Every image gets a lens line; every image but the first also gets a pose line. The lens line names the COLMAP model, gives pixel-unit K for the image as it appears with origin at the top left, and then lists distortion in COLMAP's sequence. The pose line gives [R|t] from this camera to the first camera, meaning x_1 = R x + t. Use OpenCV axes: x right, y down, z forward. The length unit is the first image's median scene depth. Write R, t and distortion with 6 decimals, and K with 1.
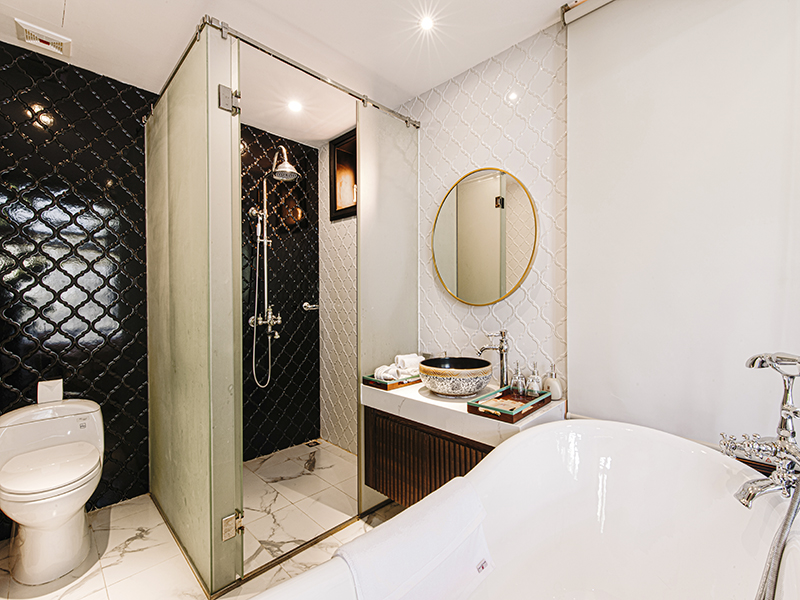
lens RADIAL K [[363.6, 0, 400.0], [0, 363.6, 300.0], [0, 0, 1]] dist [0.002558, 0.000543]
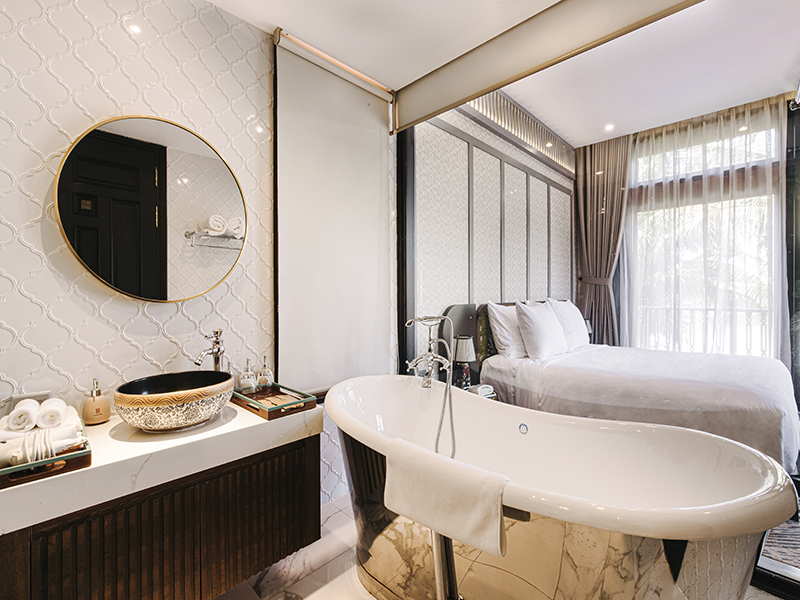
lens RADIAL K [[363.6, 0, 400.0], [0, 363.6, 300.0], [0, 0, 1]] dist [0.002558, 0.000543]
pose [[-0.006440, -0.011545, 0.999913, -0.588469], [0.011082, 0.999871, 0.011616, 0.007828], [-0.999918, 0.011156, -0.006312, 0.575470]]
